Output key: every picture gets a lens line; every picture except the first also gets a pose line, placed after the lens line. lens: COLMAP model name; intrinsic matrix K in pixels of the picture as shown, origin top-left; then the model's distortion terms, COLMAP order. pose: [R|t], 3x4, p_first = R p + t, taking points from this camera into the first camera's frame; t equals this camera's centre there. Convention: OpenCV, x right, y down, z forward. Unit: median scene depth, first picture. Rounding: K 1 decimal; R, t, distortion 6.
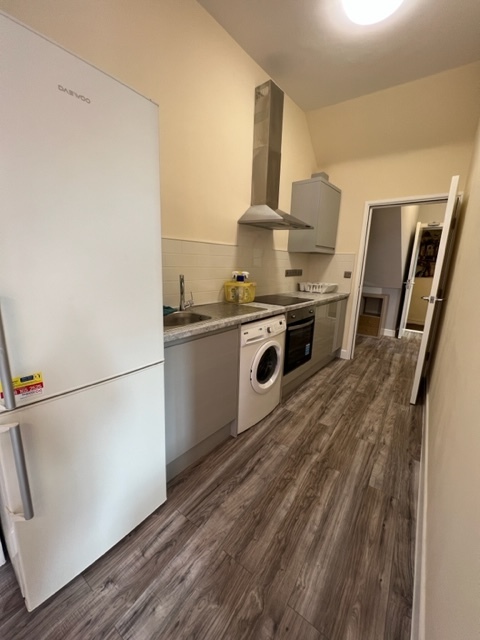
lens RADIAL K [[256.2, 0, 240.0], [0, 256.2, 320.0], [0, 0, 1]] dist [-0.000014, -0.000039]
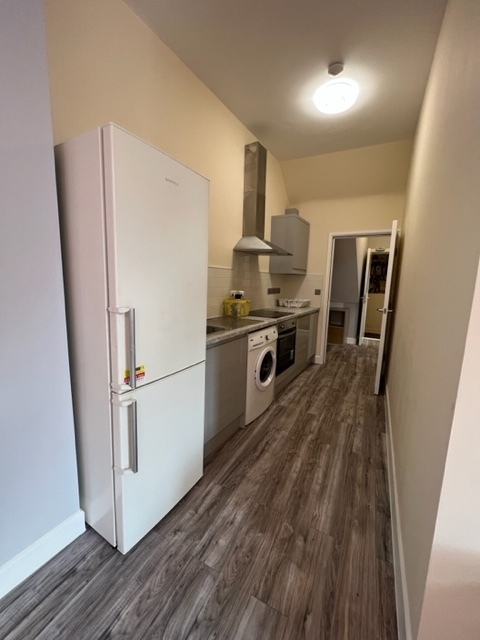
lens RADIAL K [[256.2, 0, 240.0], [0, 256.2, 320.0], [0, 0, 1]] dist [-0.000014, -0.000039]
pose [[0.990150, -0.024089, 0.137923, -0.157312], [0.032779, 0.997594, -0.061088, 0.021132], [-0.136120, 0.065008, 0.988557, -0.179093]]
